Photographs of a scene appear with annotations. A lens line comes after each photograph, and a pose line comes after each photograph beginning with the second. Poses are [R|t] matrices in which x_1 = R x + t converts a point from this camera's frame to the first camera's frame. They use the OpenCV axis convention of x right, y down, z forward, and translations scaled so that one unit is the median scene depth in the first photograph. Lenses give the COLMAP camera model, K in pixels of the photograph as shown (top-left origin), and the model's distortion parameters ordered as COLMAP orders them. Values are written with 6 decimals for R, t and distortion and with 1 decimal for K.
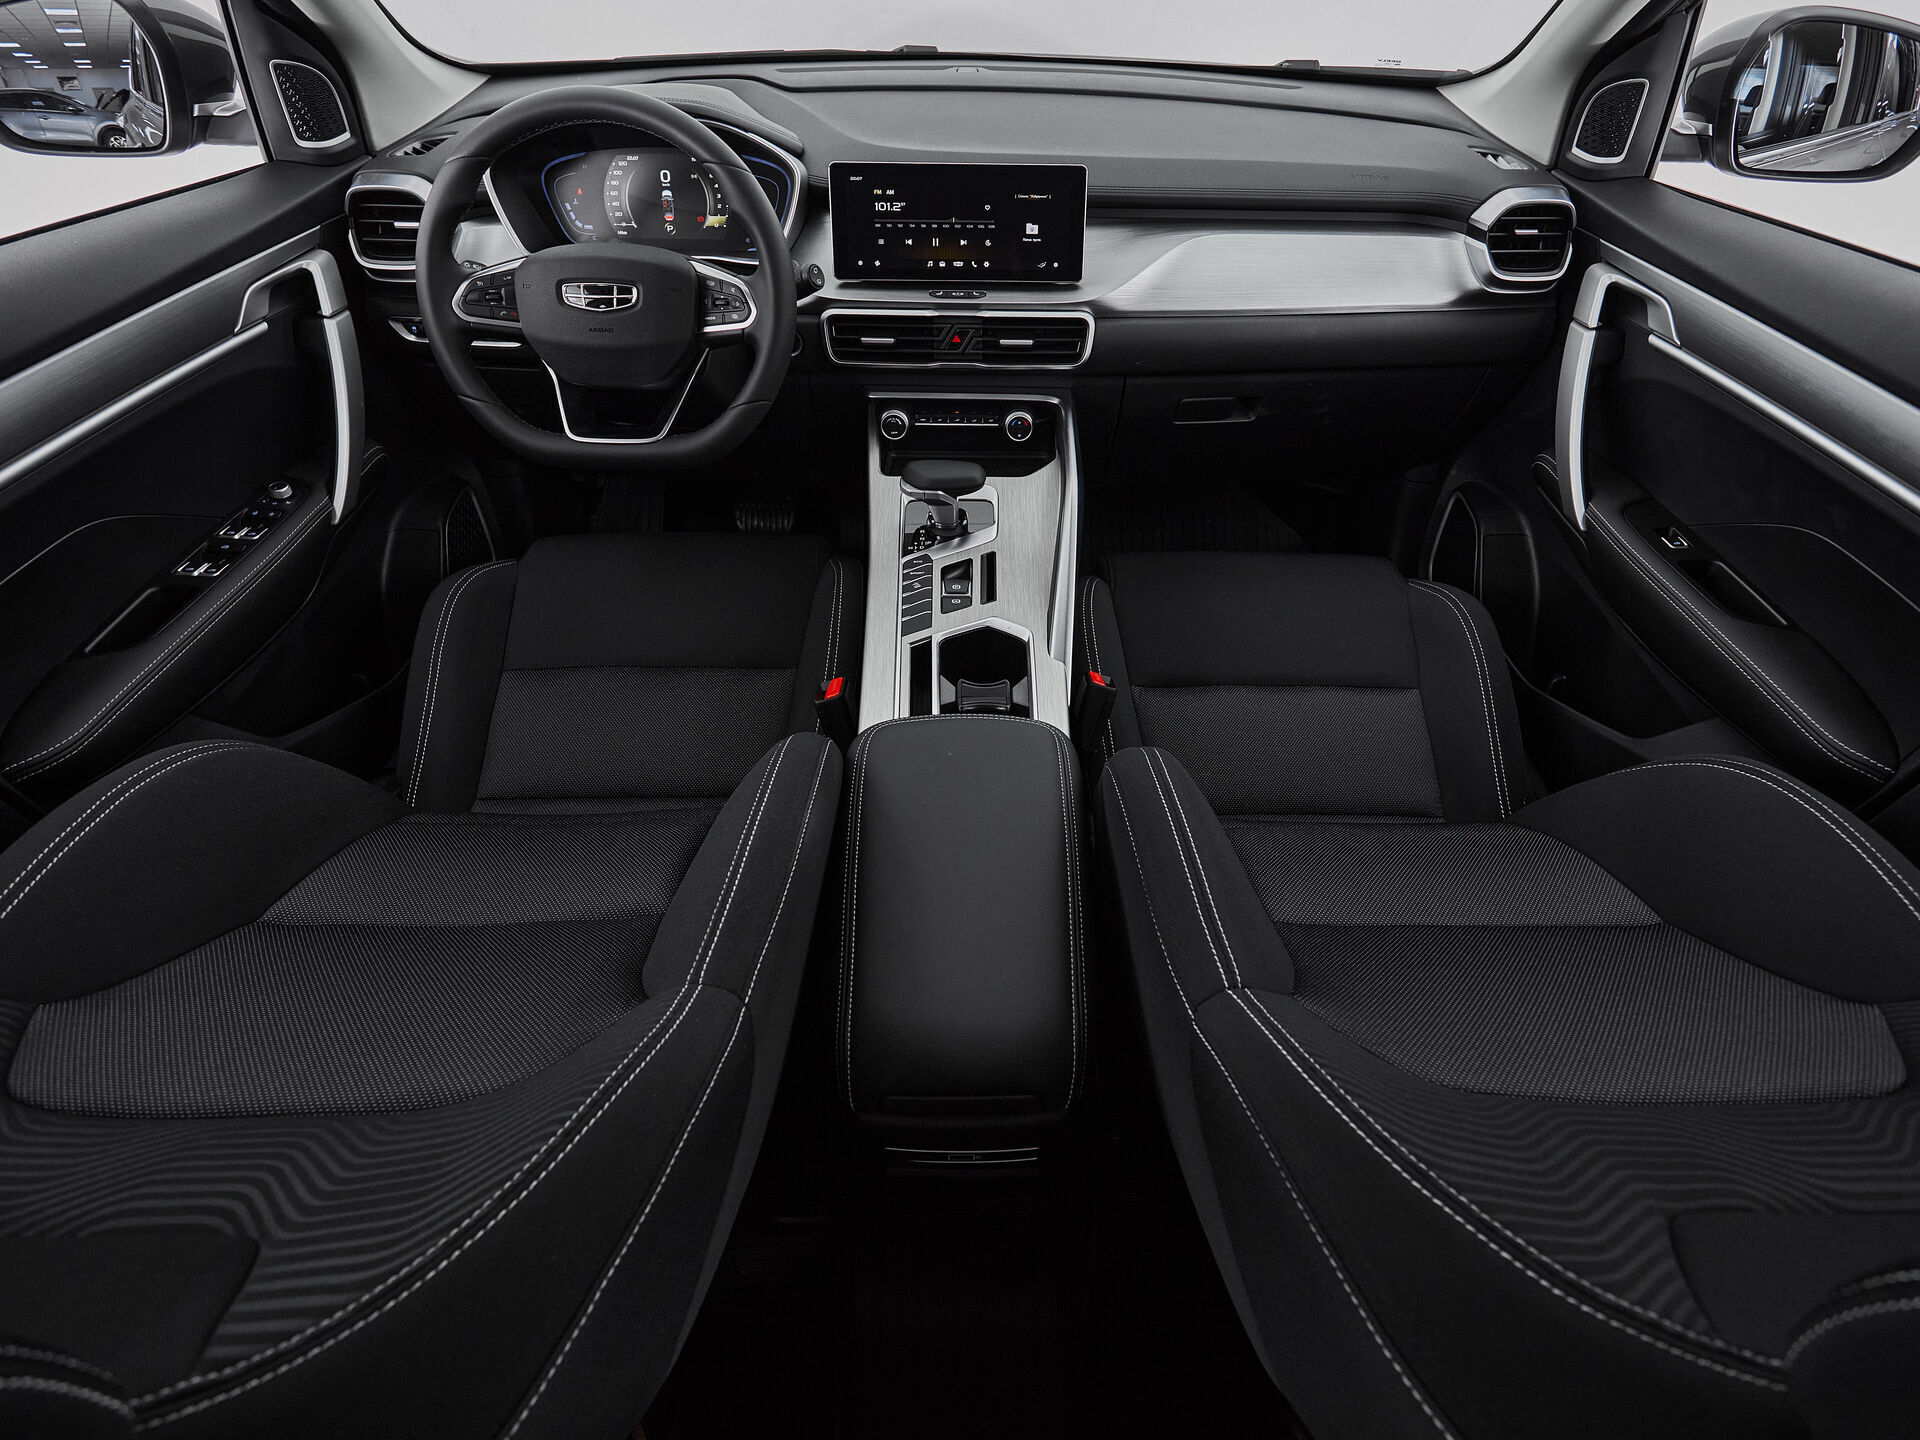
lens RADIAL K [[1010.7, 0, 974.7], [0, 1010.7, 707.5], [0, 0, 1]] dist [-0.000539, 0.000407]
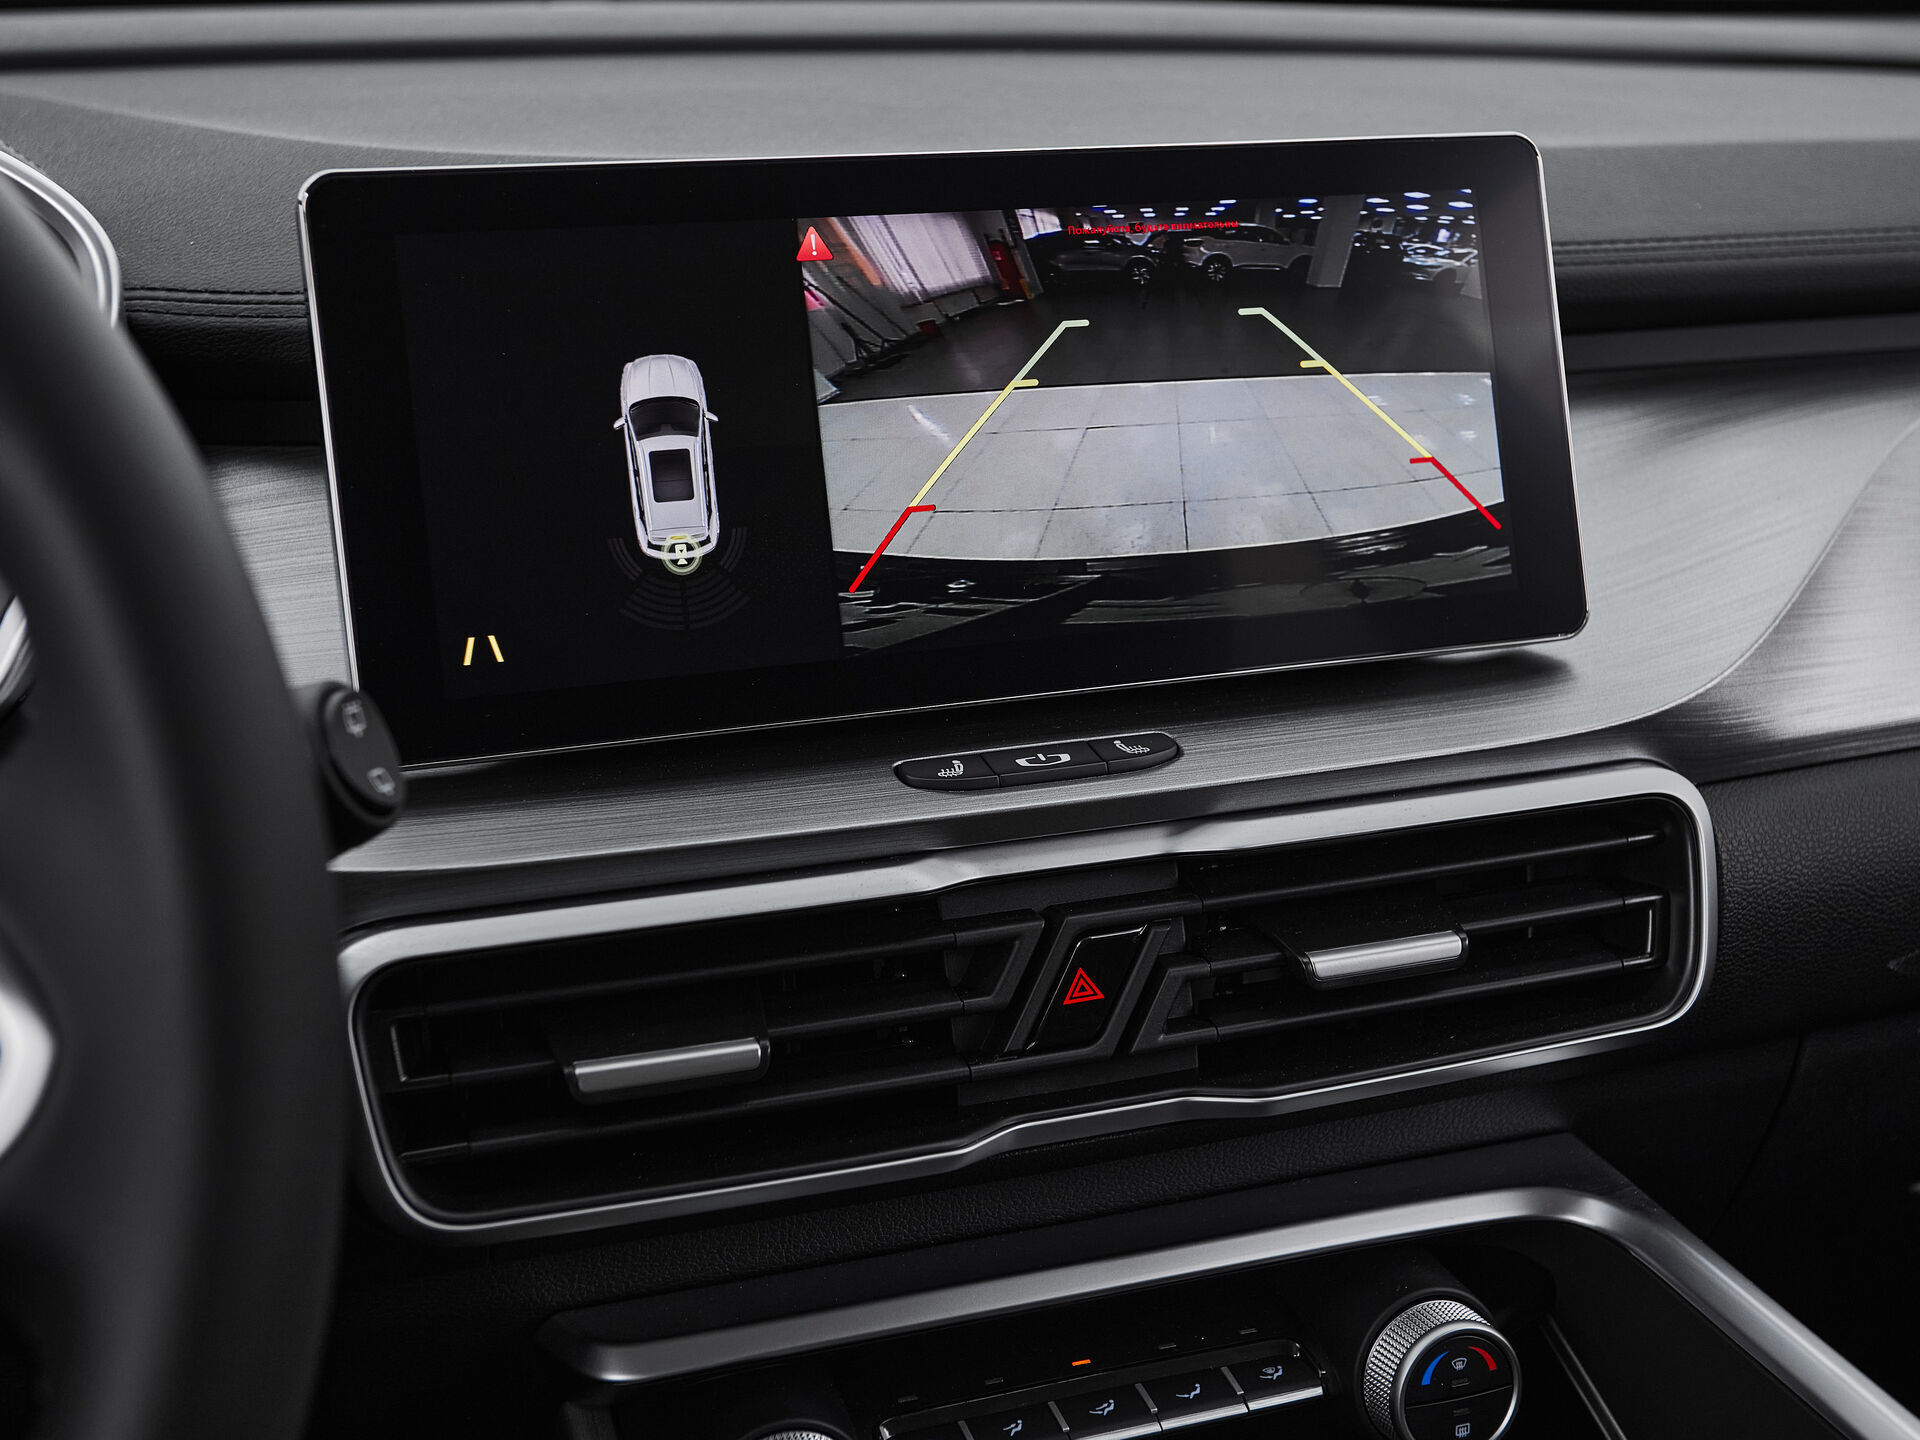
lens RADIAL K [[2585.9, 0, 982.4], [0, 2585.9, 690.6], [0, 0, 1]] dist [0.043556, 0.000000]
pose [[0.938546, -0.111067, 0.326795, -0.183640], [0.233837, 0.901023, -0.365346, -0.248490], [-0.253872, 0.419311, 0.871624, 0.579516]]
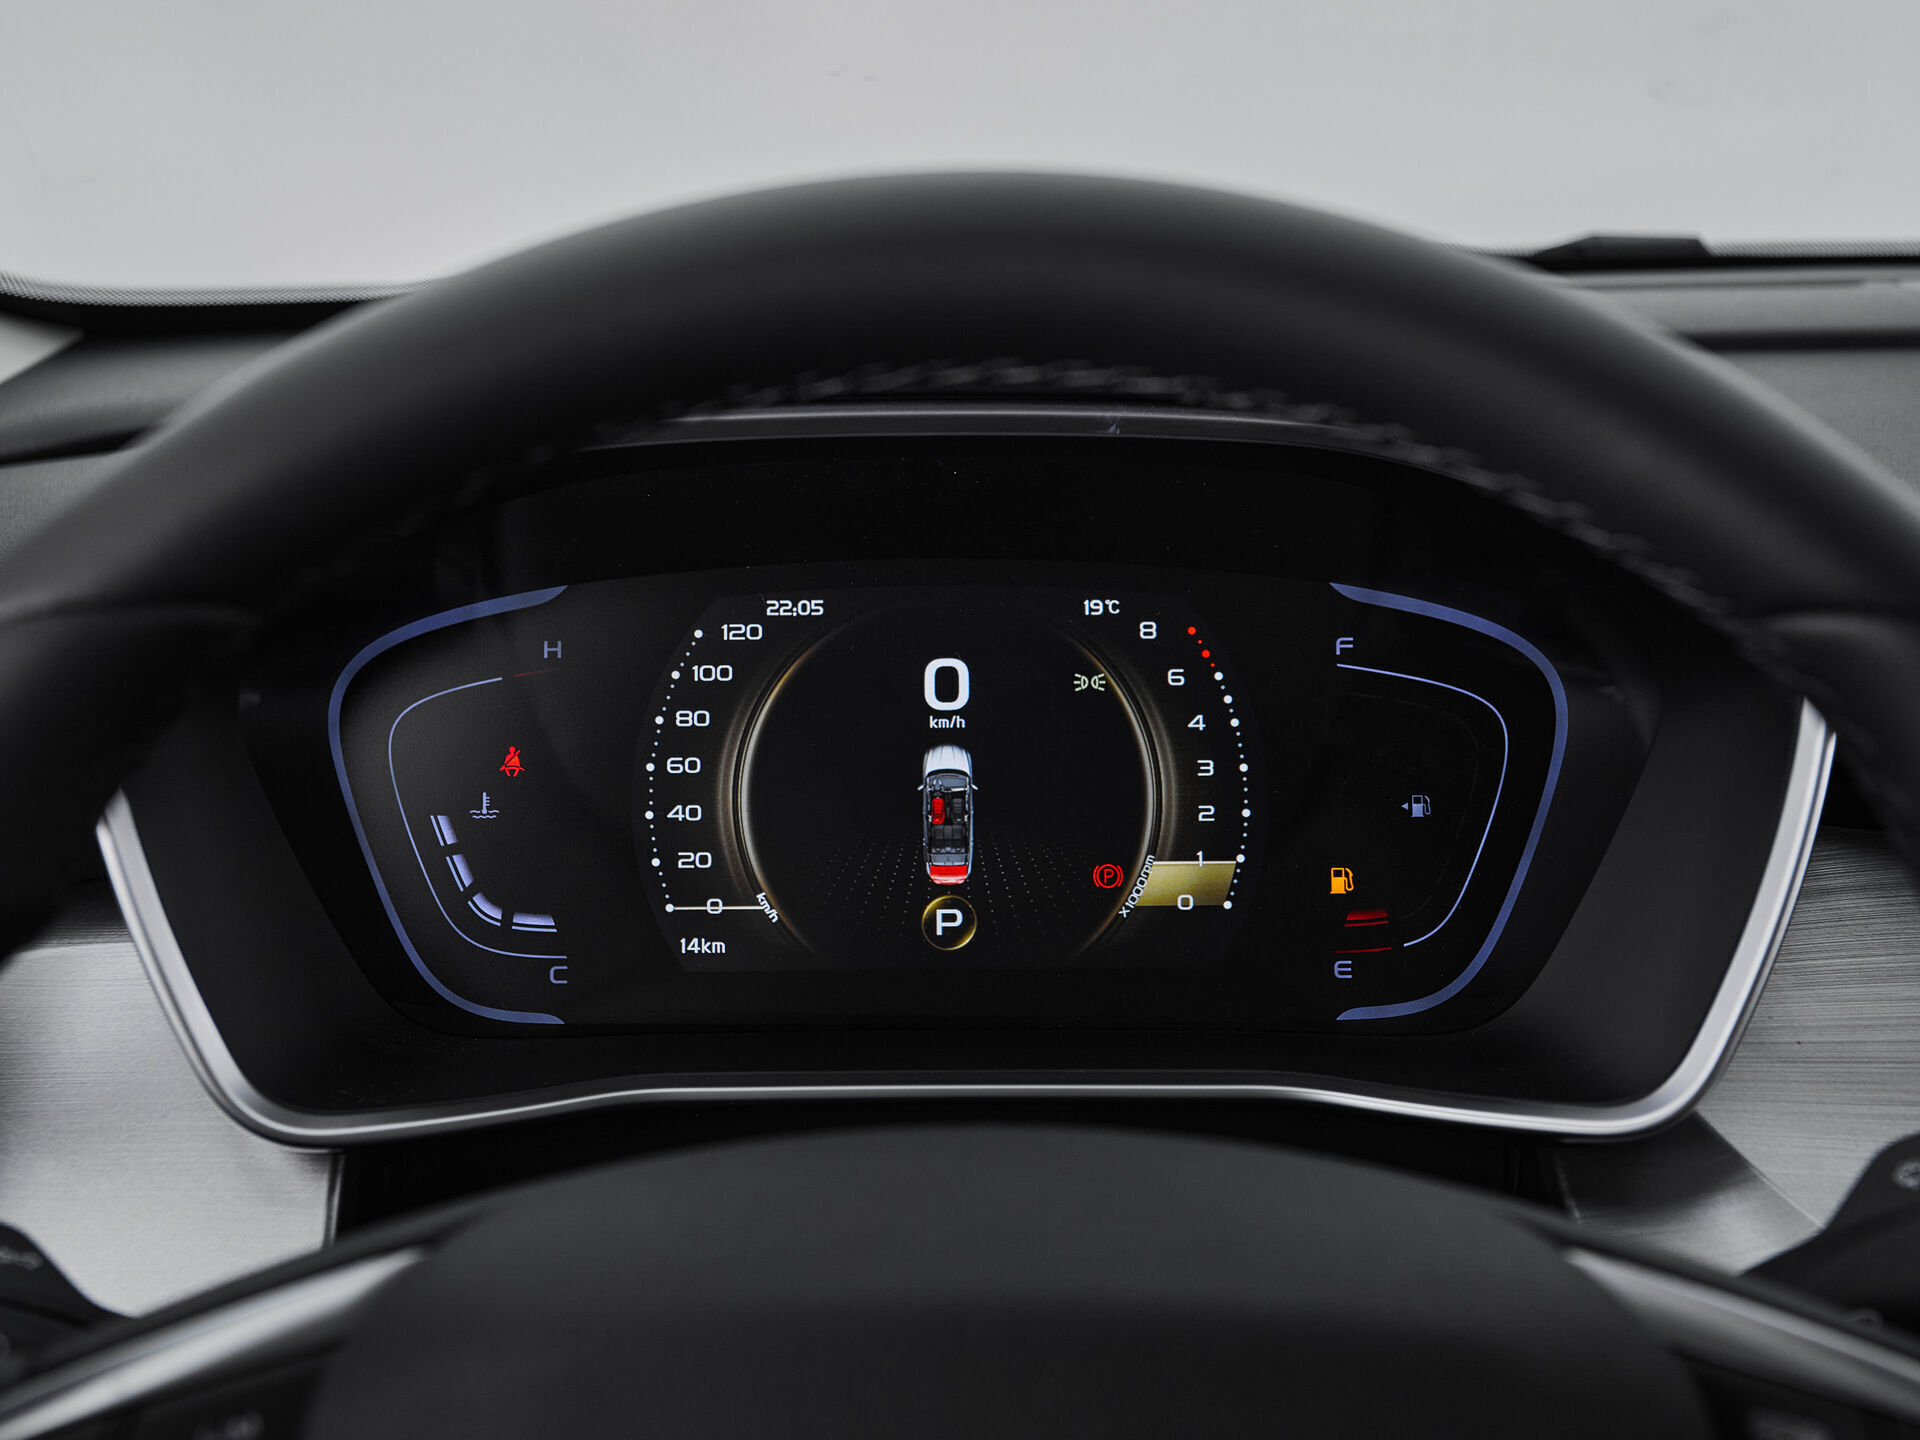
lens RADIAL K [[2585.9, 0, 964.7], [0, 2585.9, 730.0], [0, 0, 1]] dist [0.043556, 0.000000]
pose [[0.999855, -0.016895, -0.002197, -0.319757], [0.014196, 0.897483, -0.440820, -0.309110], [0.009420, 0.440725, 0.897593, 0.576422]]
